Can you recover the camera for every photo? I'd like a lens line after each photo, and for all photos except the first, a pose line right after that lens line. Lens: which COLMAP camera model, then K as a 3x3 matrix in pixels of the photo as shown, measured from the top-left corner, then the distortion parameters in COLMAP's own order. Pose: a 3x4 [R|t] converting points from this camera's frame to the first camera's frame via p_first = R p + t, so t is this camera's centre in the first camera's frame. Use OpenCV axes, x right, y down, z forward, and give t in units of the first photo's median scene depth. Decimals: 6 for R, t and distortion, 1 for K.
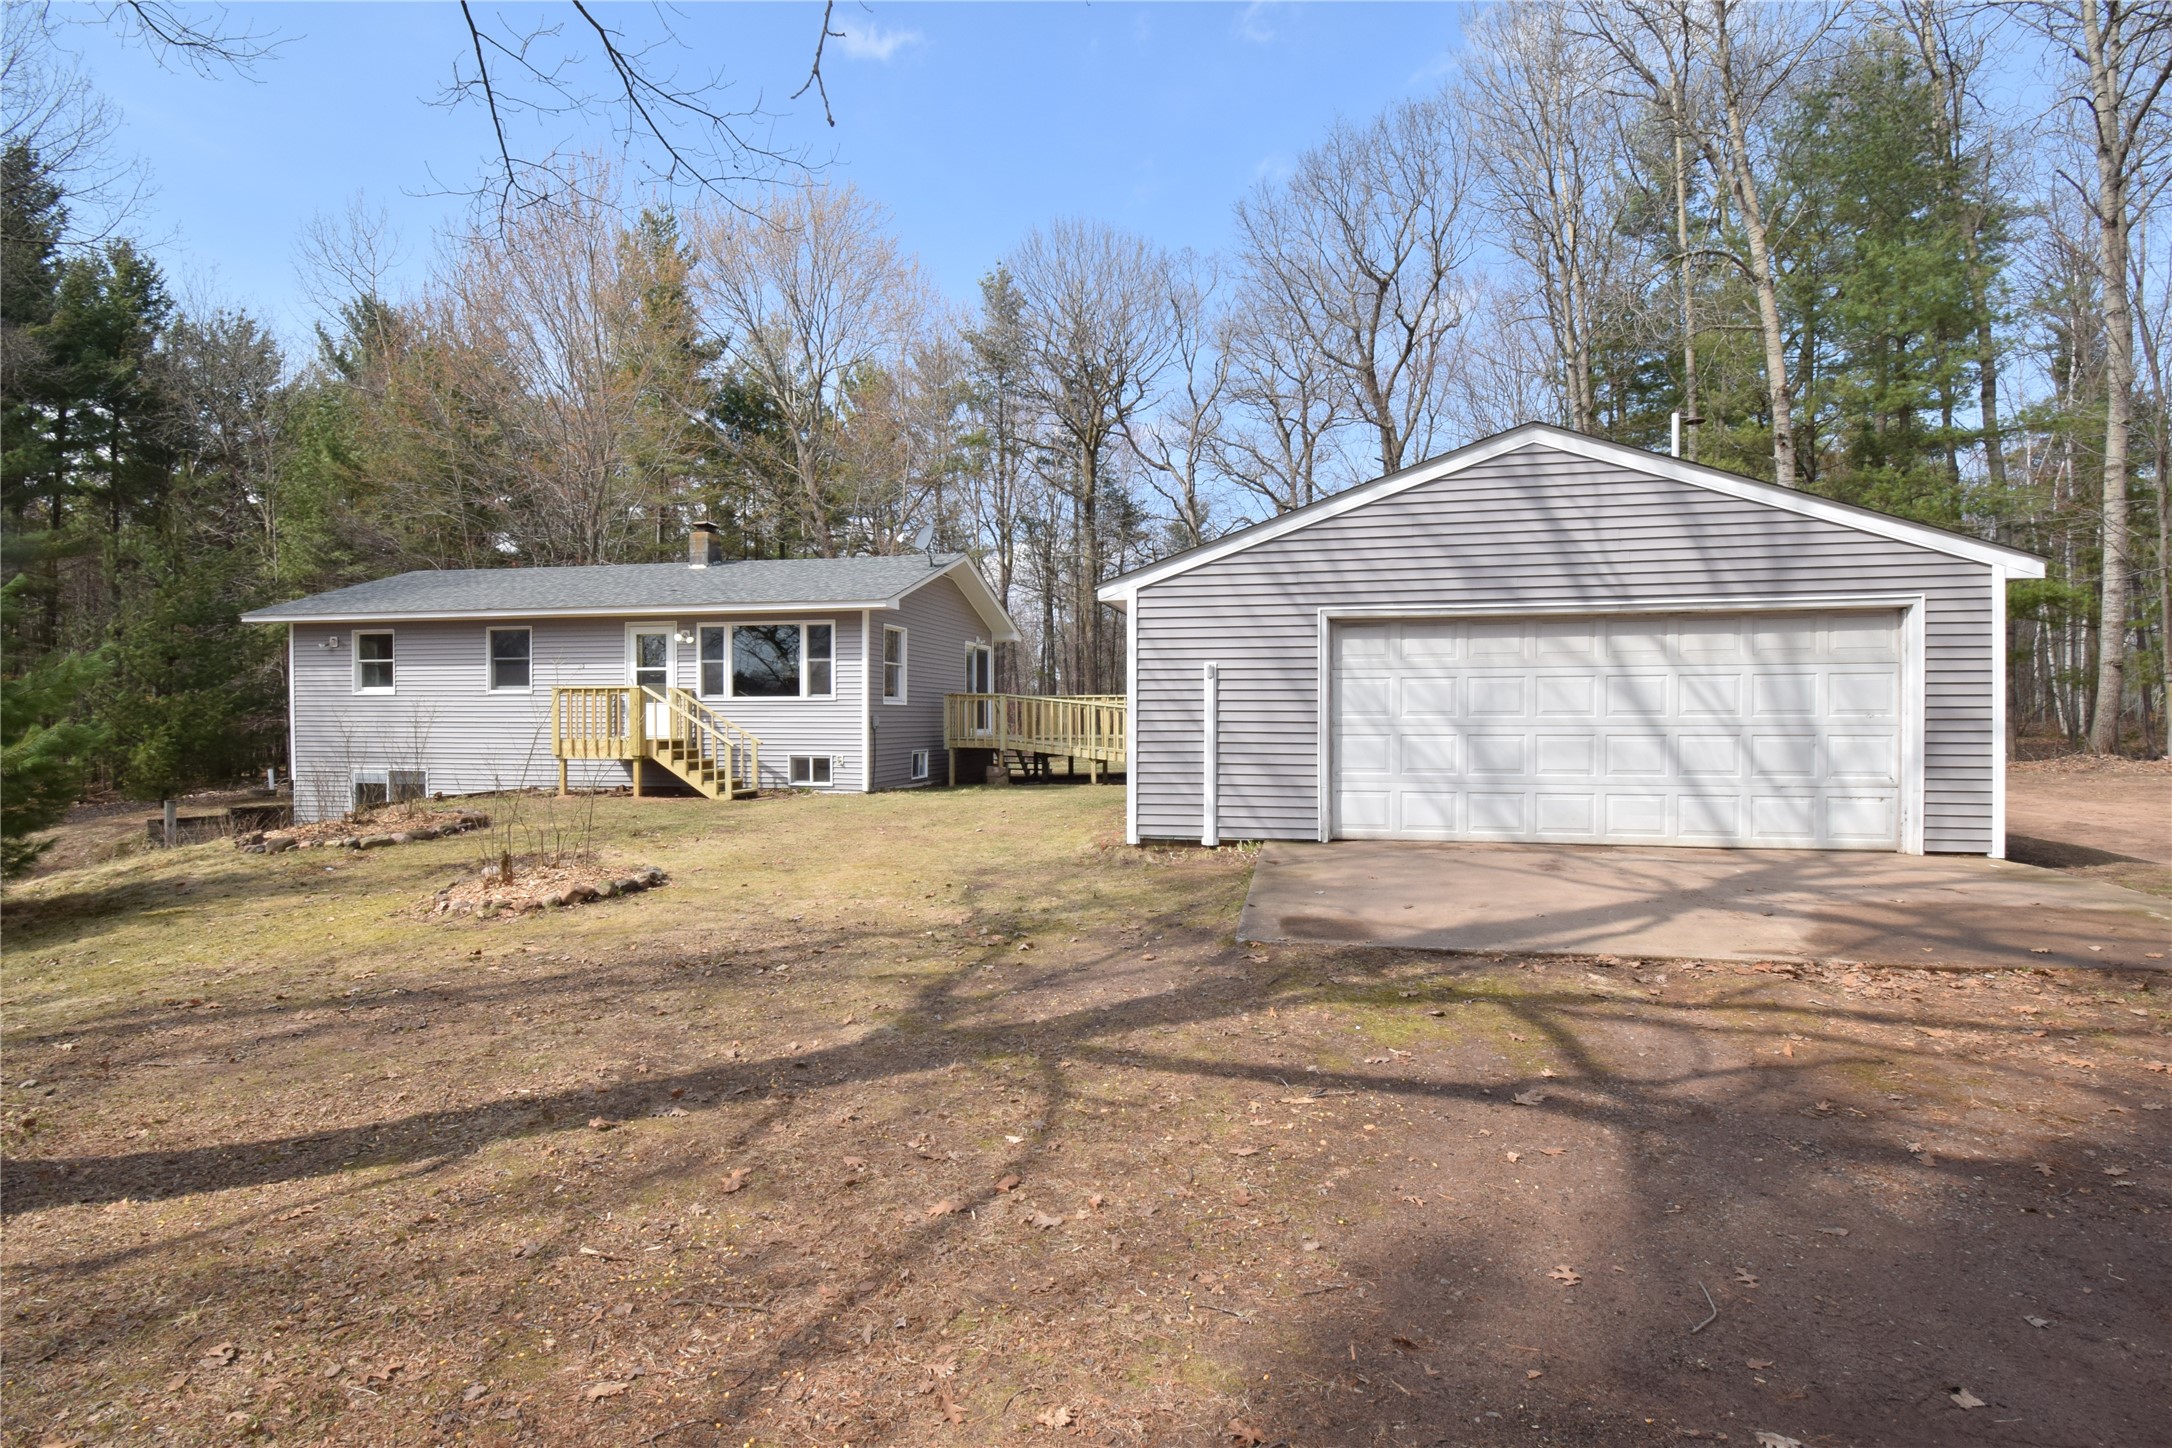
lens RADIAL K [[1162.2, 0, 1095.4], [0, 1162.2, 727.2], [0, 0, 1]] dist [-0.006895, -0.005713]
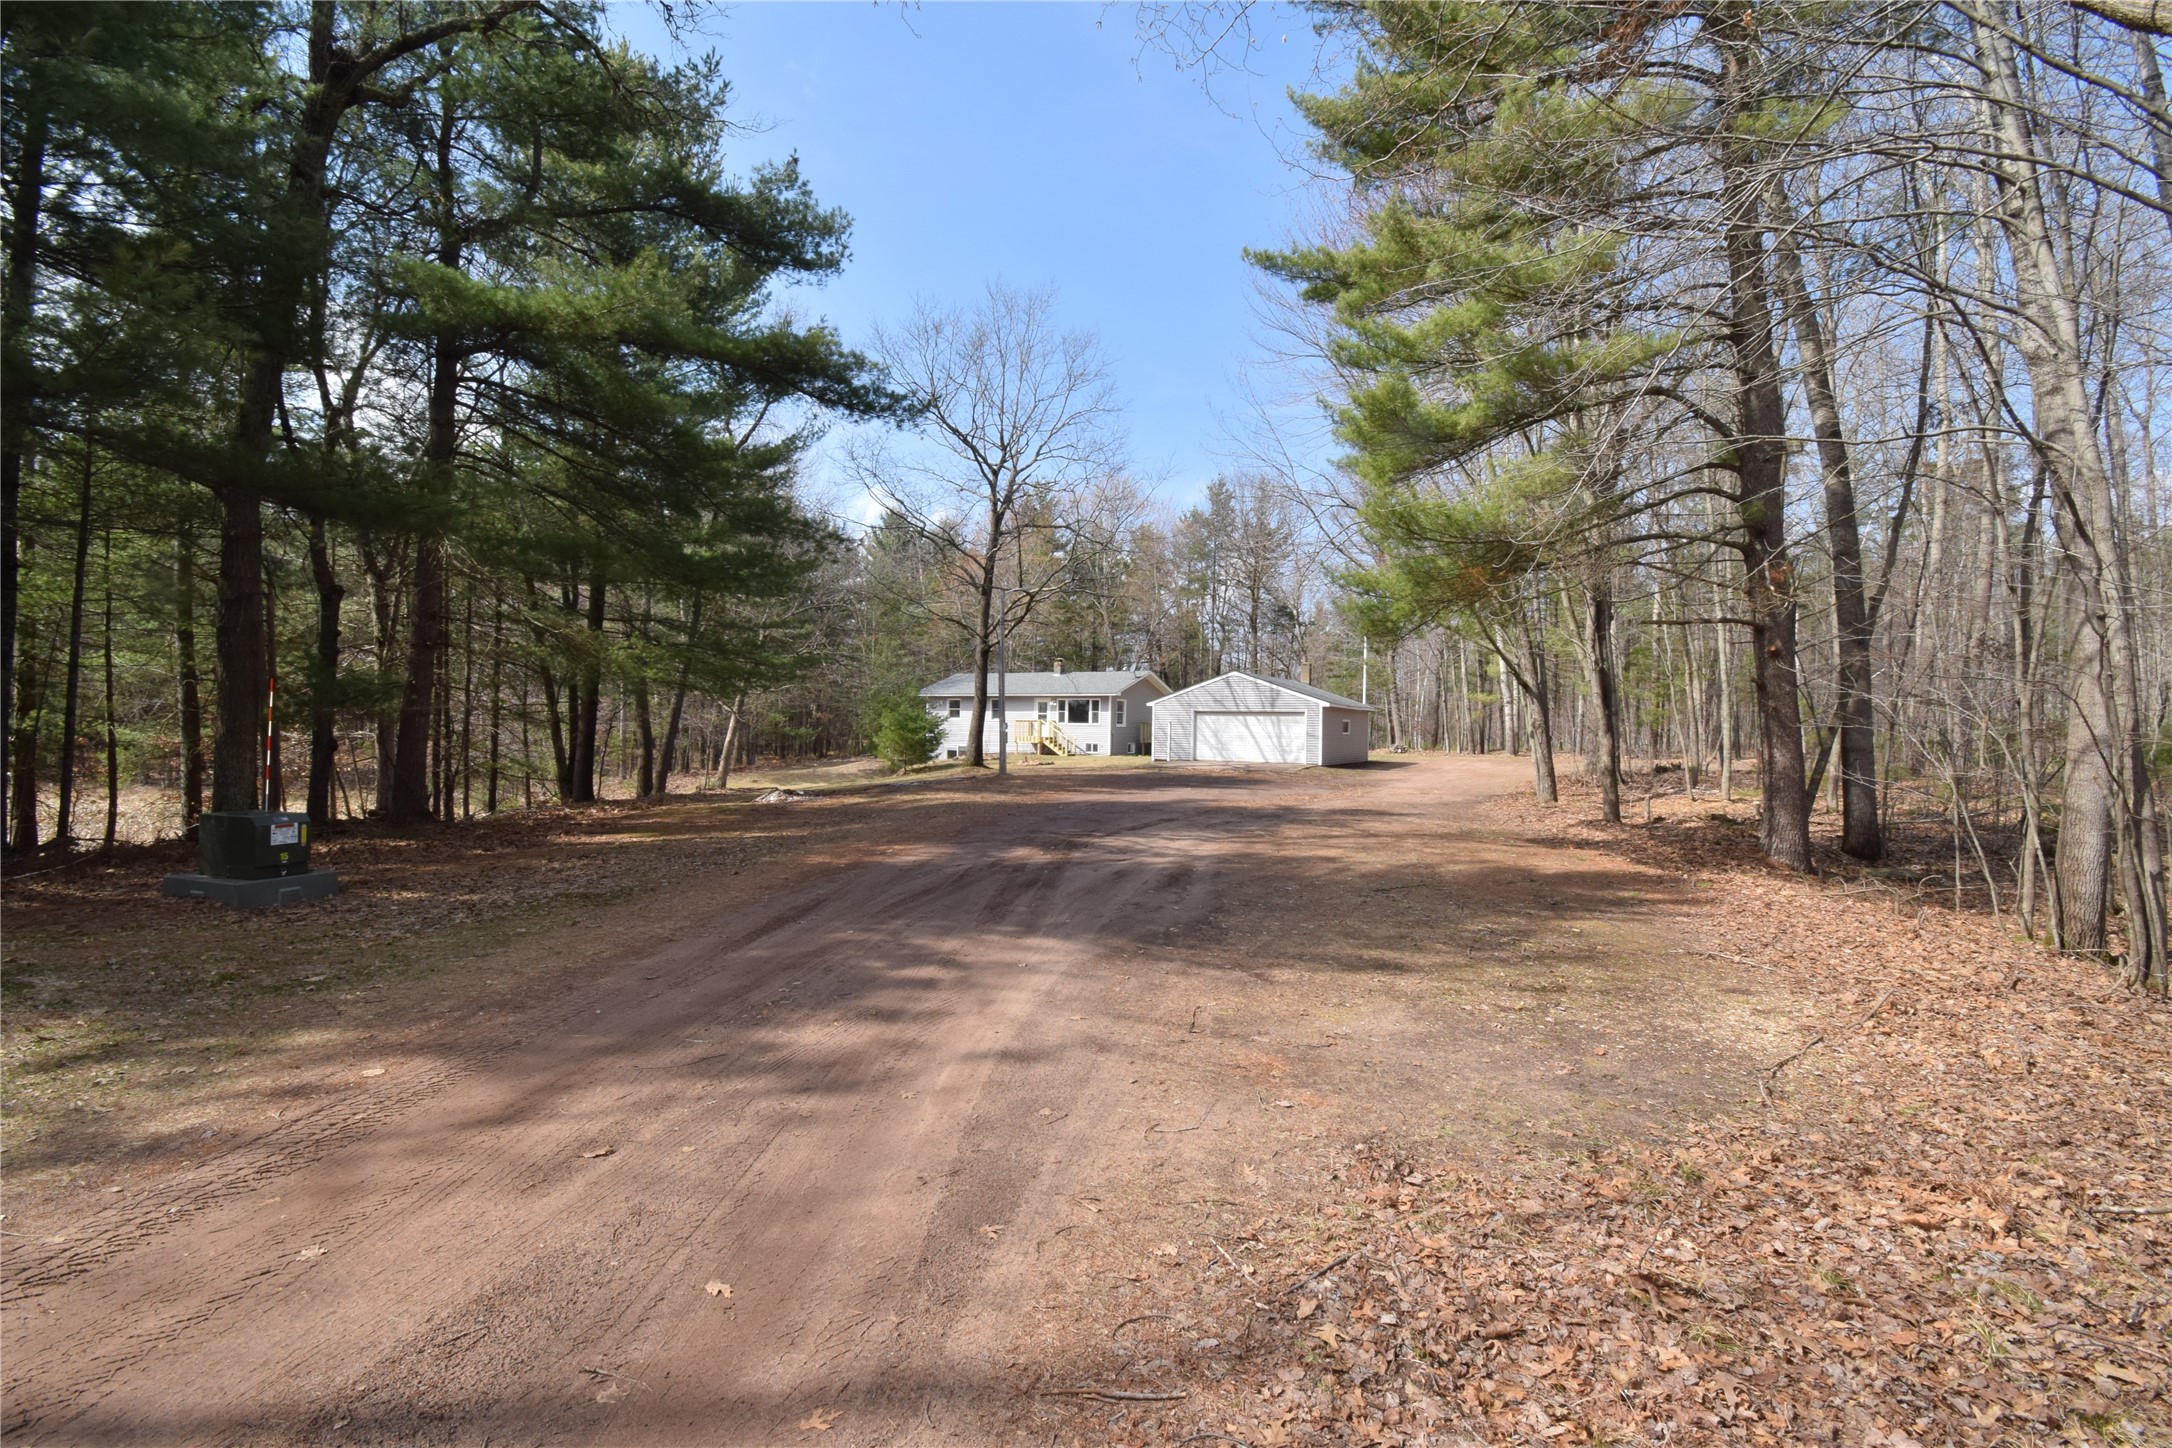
lens RADIAL K [[963.8, 0, 1084.4], [0, 963.8, 725.7], [0, 0, 1]] dist [-0.024154, -0.005734]
pose [[0.956521, 0.011053, -0.291455, 0.471489], [-0.013942, 0.999872, -0.007839, -0.000868], [0.291331, 0.011562, 0.956553, -1.424100]]
